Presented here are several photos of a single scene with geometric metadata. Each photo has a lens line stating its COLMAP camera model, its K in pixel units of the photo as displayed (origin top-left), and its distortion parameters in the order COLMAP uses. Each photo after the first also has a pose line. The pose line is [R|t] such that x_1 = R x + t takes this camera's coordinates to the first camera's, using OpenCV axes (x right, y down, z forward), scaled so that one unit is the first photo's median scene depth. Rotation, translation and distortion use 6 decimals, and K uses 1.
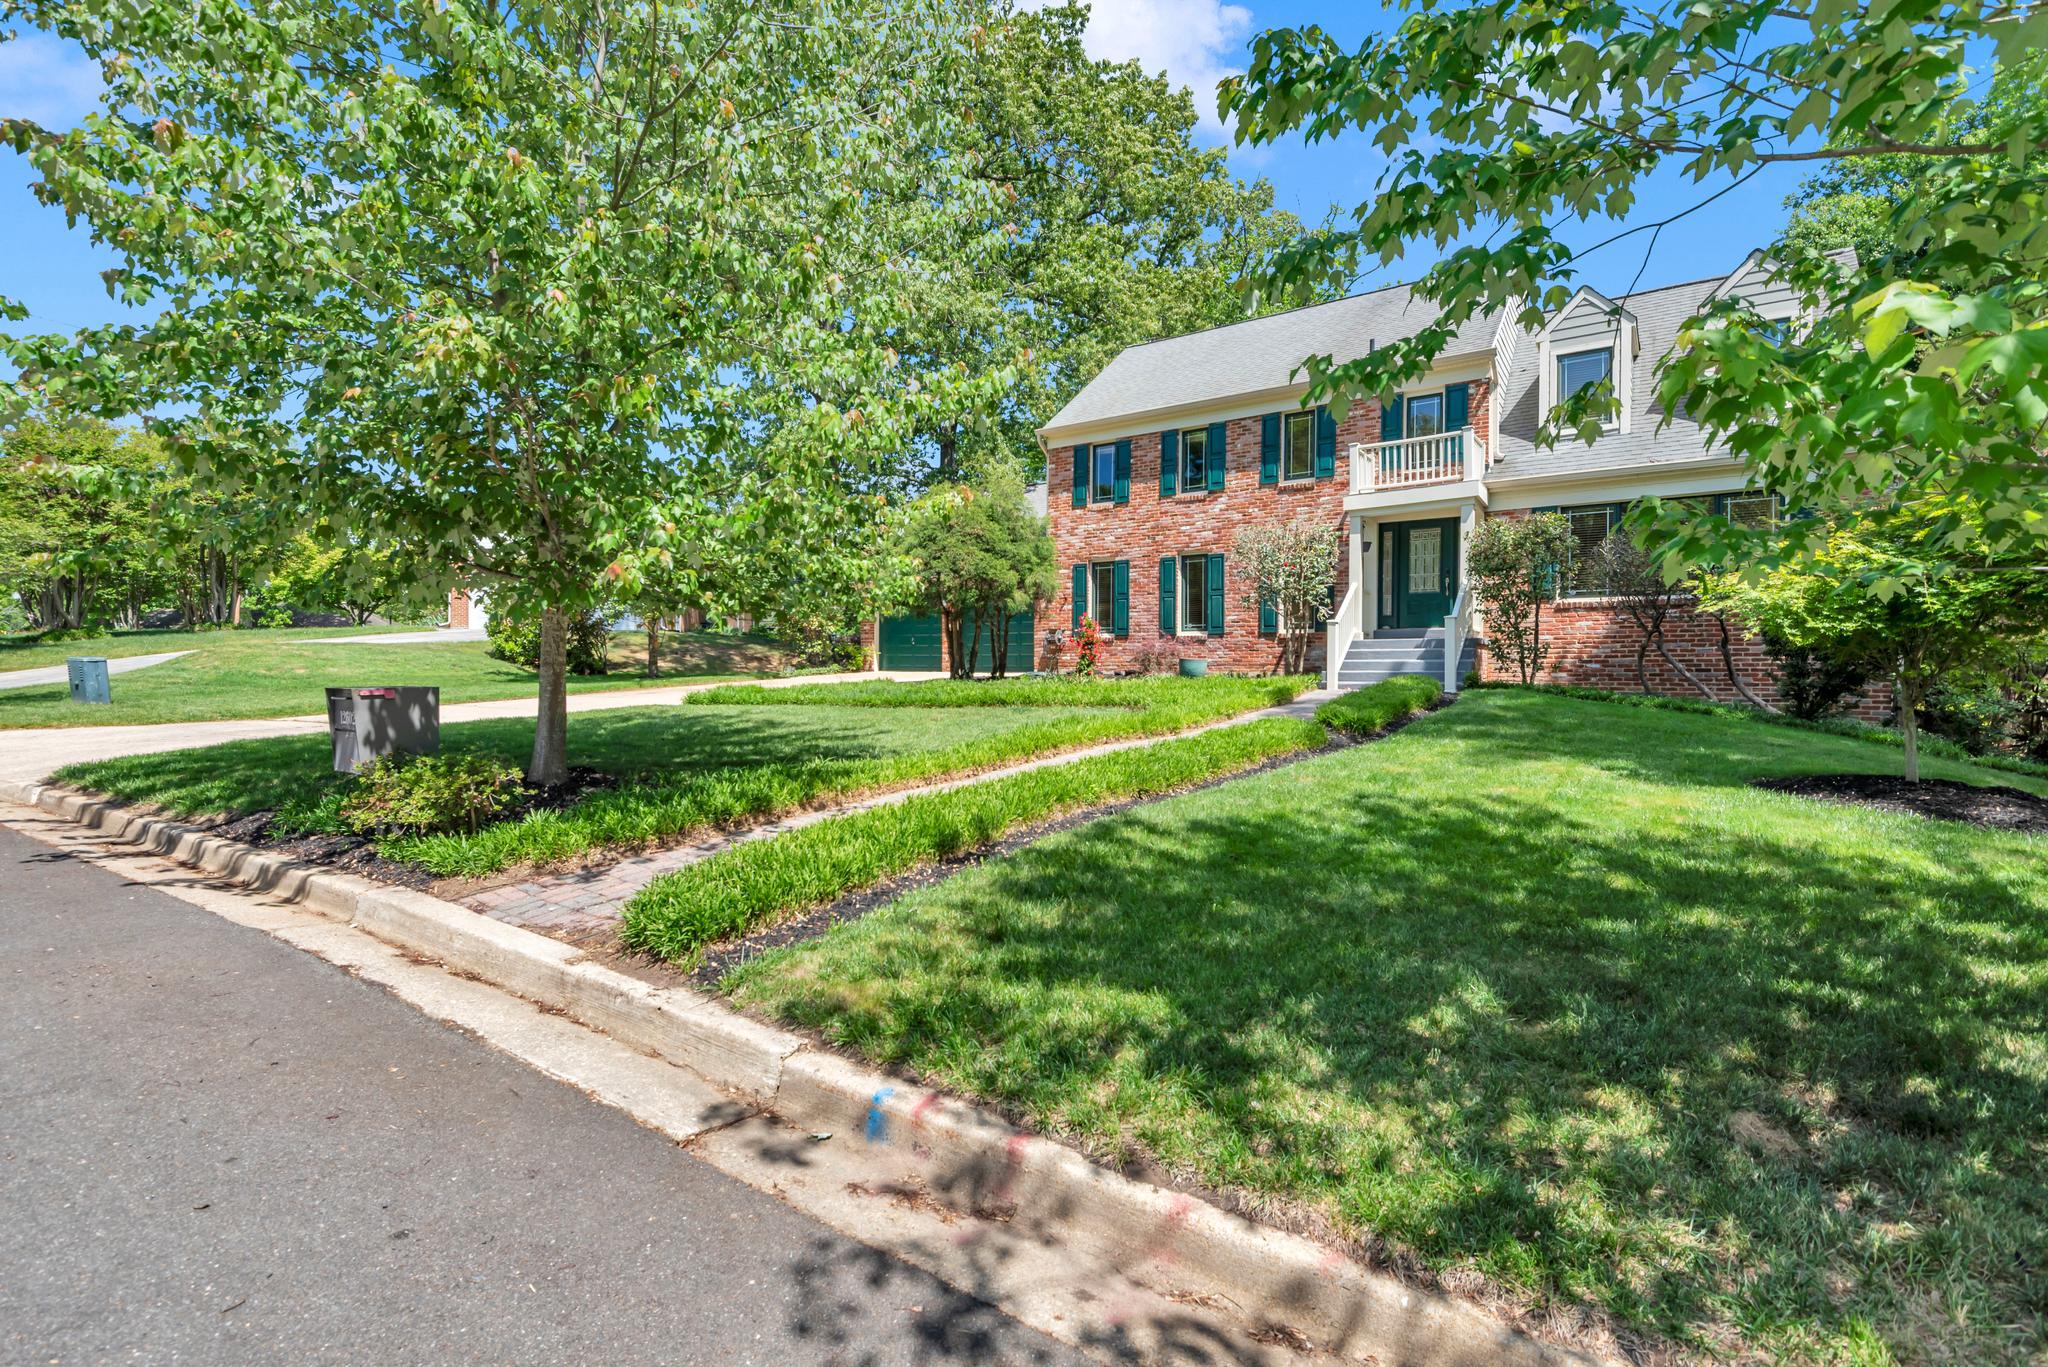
lens RADIAL K [[925.7, 0, 1012.0], [0, 925.7, 677.6], [0, 0, 1]] dist [0.044851, -0.024816]
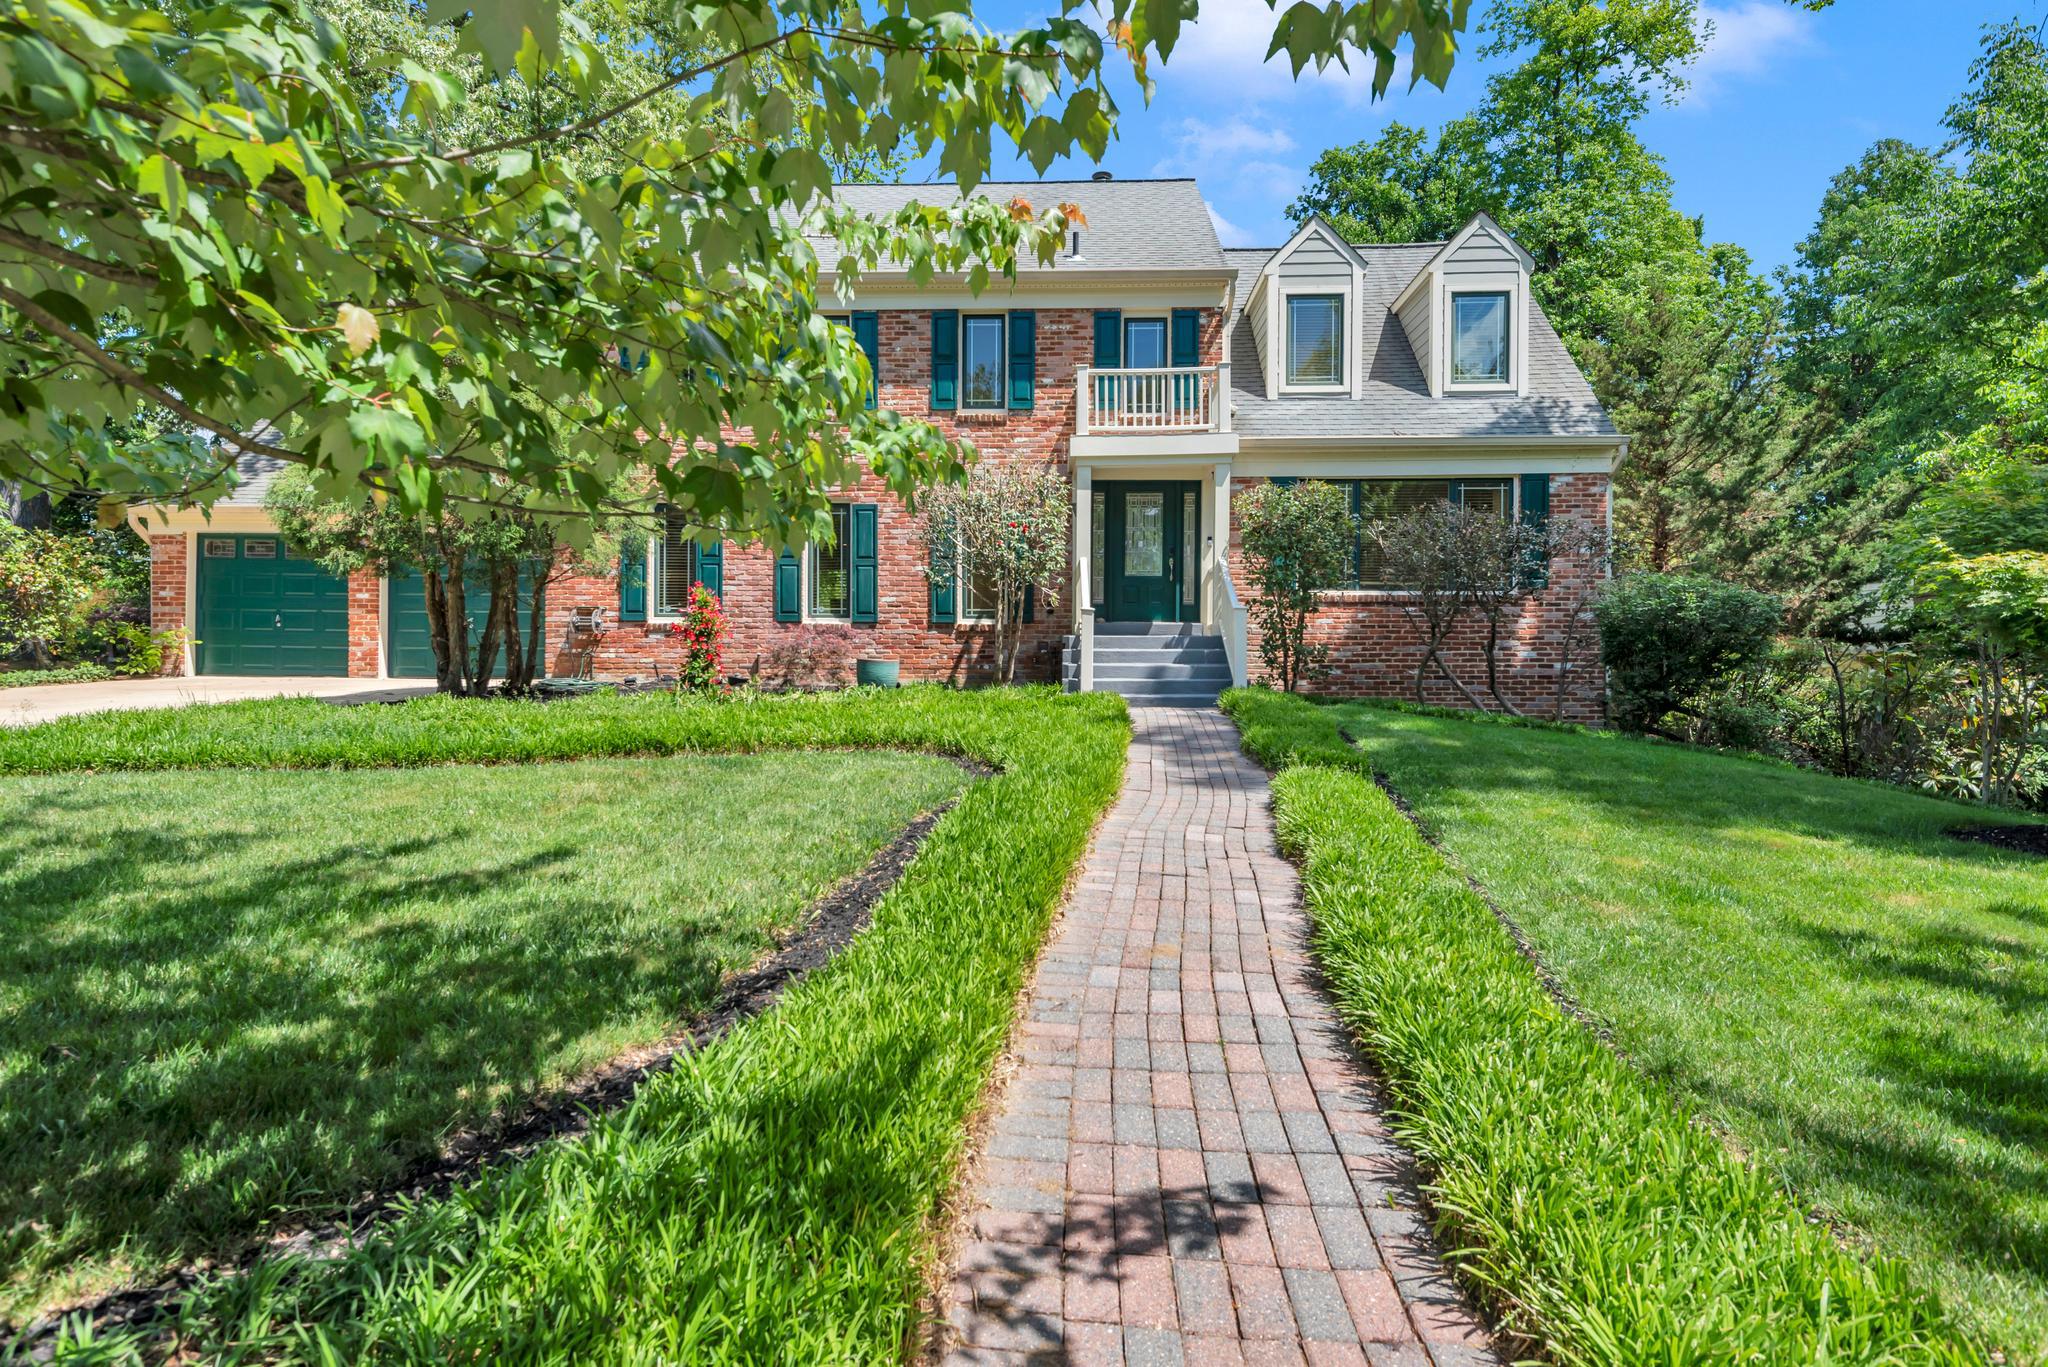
lens RADIAL K [[1103.0, 0, 1018.7], [0, 1103.0, 679.6], [0, 0, 1]] dist [0.044540, -0.000105]
pose [[0.844299, -0.002113, 0.535868, -0.135104], [0.001740, 0.999998, 0.001201, -0.006788], [-0.535869, -0.000082, 0.844301, 0.292933]]
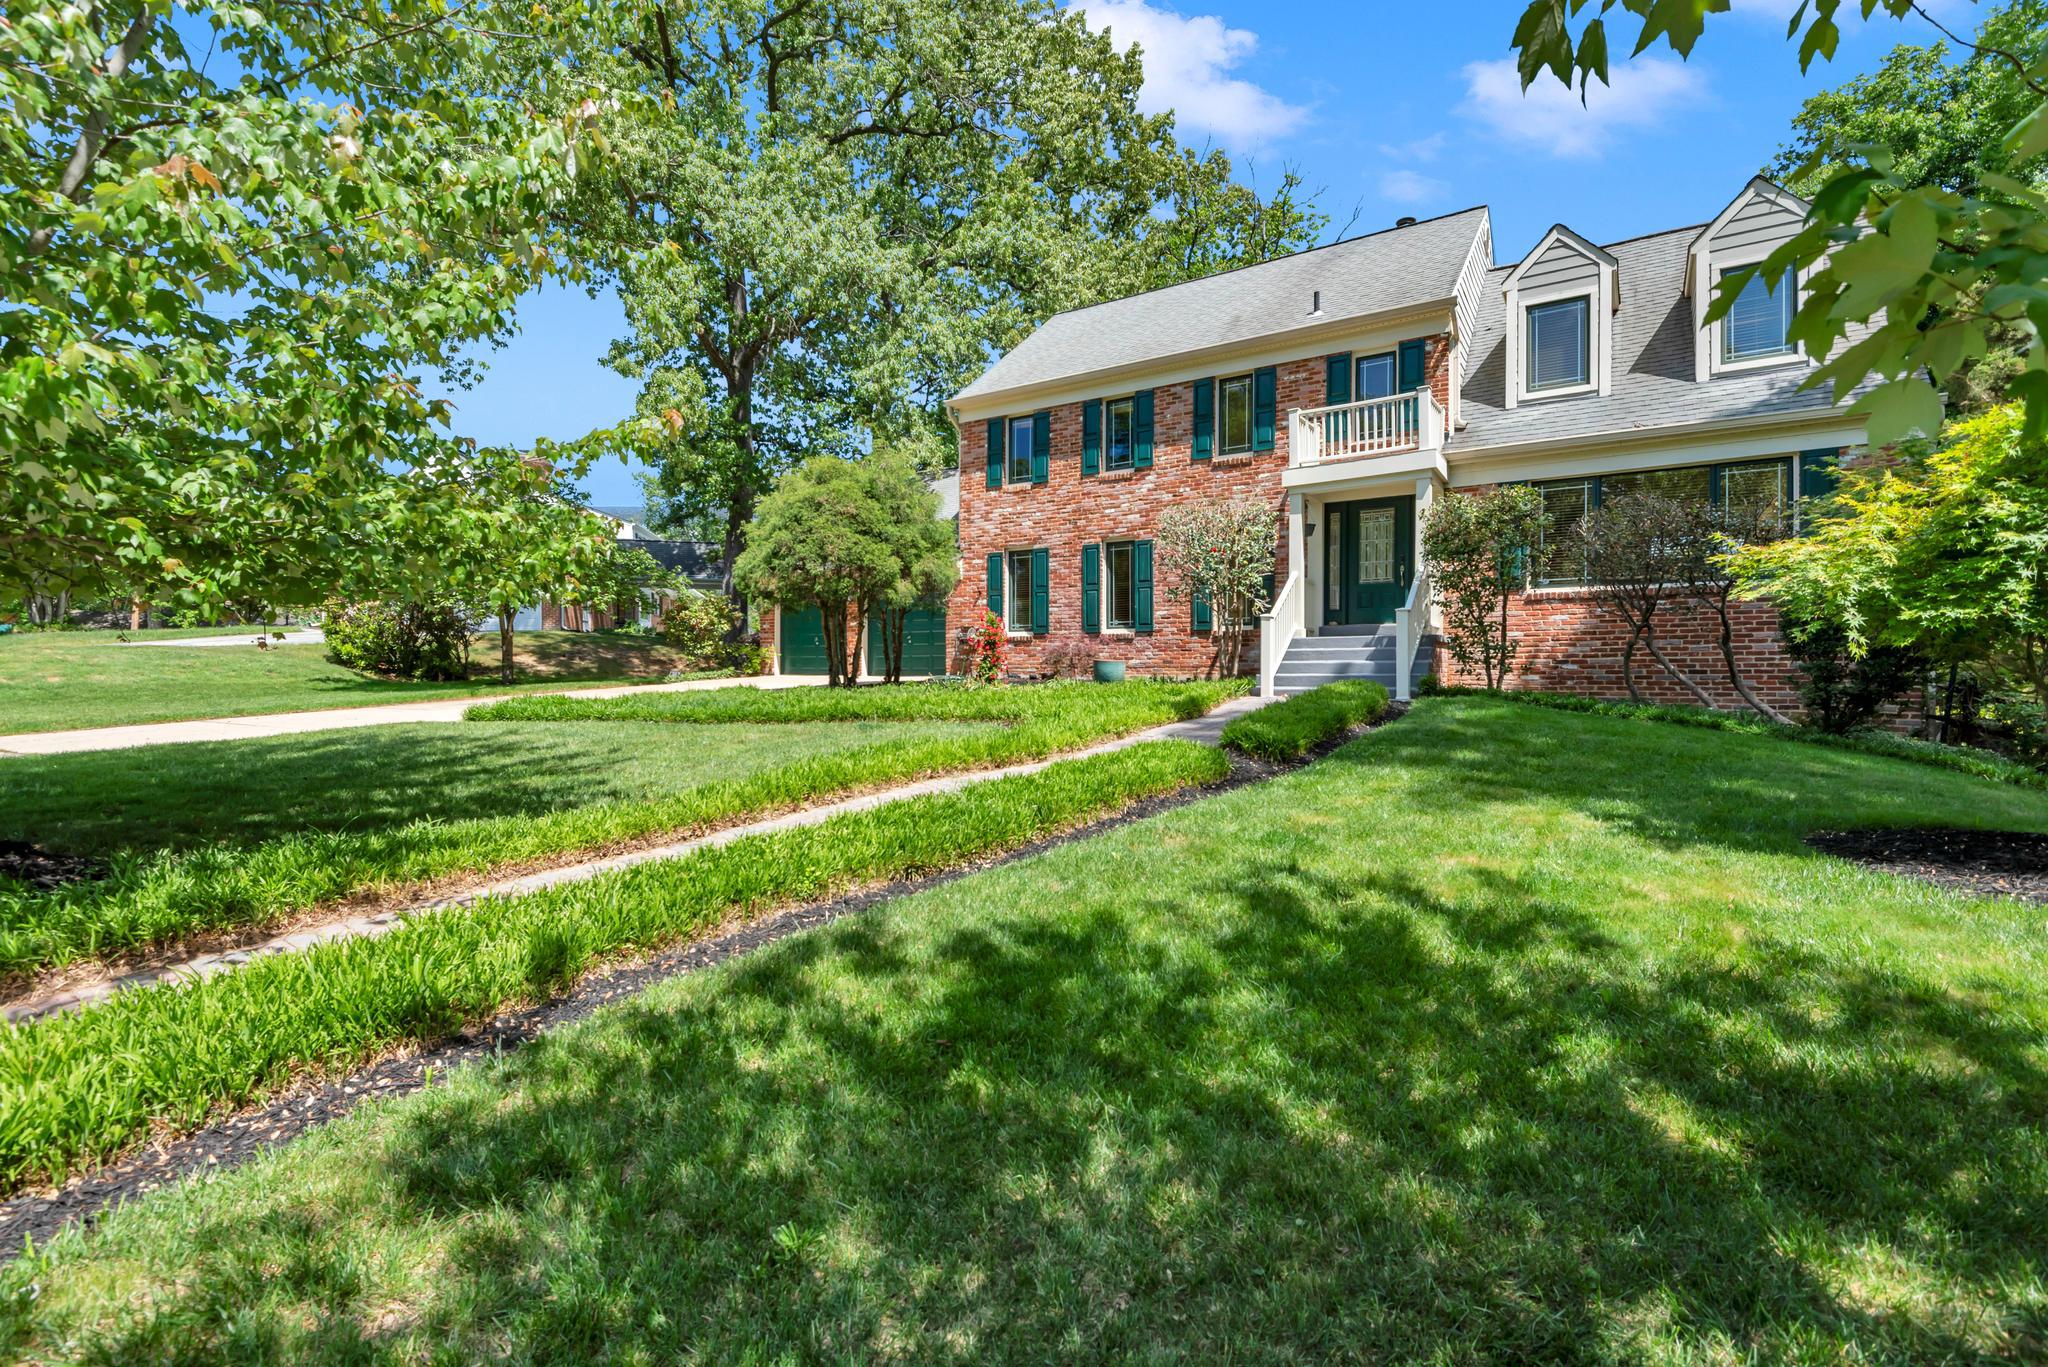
lens RADIAL K [[925.7, 0, 1012.0], [0, 925.7, 677.6], [0, 0, 1]] dist [0.044851, -0.024816]
pose [[0.999638, -0.004784, 0.026467, 0.081978], [0.004783, 0.999989, 0.000086, -0.004851], [-0.026467, 0.000040, 0.999650, 0.146894]]
